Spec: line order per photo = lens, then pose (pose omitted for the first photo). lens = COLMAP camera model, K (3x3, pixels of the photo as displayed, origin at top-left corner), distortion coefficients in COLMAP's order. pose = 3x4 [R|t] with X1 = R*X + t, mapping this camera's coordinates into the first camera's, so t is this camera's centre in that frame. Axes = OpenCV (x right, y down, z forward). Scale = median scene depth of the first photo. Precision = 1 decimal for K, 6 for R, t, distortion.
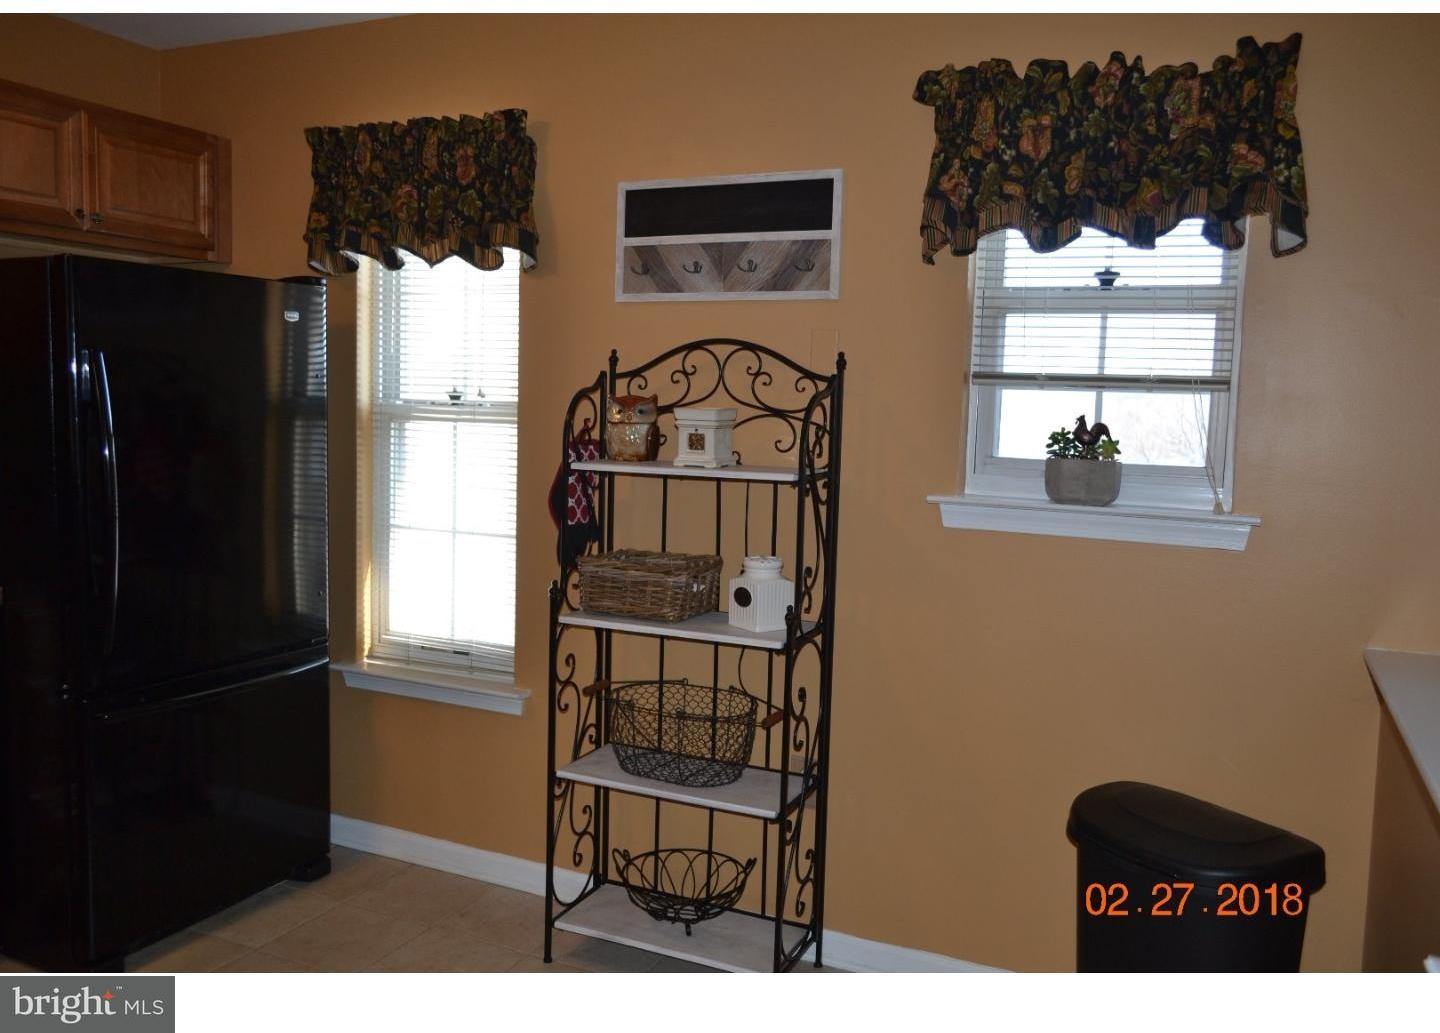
lens RADIAL K [[1145.6, 0, 719.6], [0, 1145.6, 514.4], [0, 0, 1]] dist [-0.010626, 0.001303]
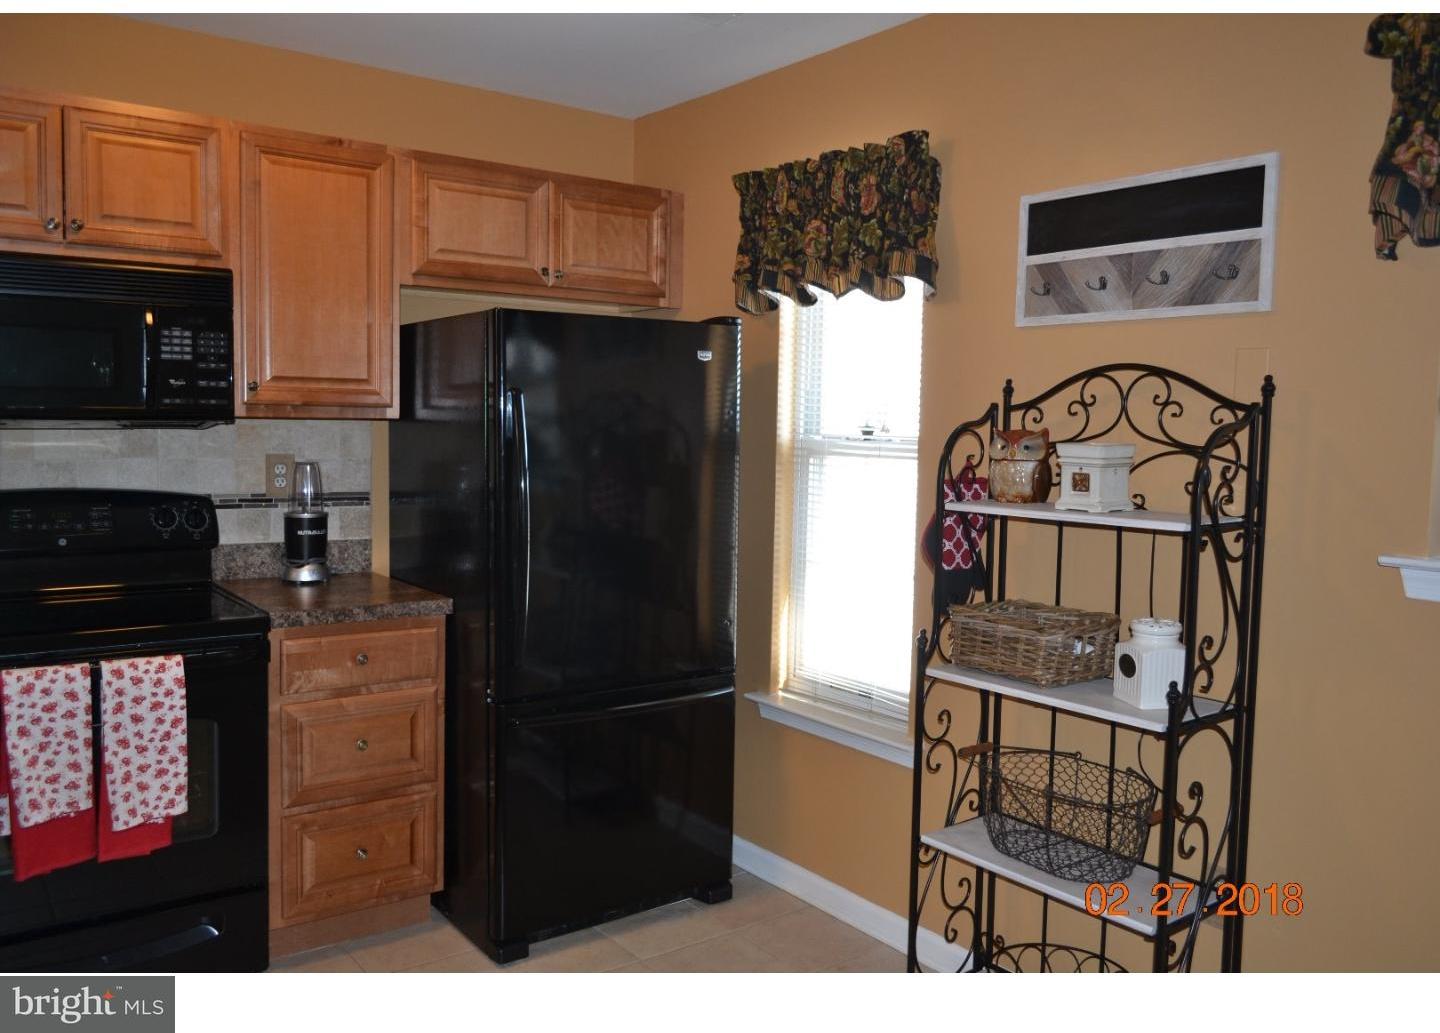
lens RADIAL K [[1145.6, 0, 717.9], [0, 1145.6, 513.0], [0, 0, 1]] dist [-0.010626, 0.001303]
pose [[0.881886, 0.027721, -0.470647, 0.133326], [-0.041868, 0.998931, -0.019615, -0.010460], [0.469600, 0.037003, 0.882104, 0.093404]]
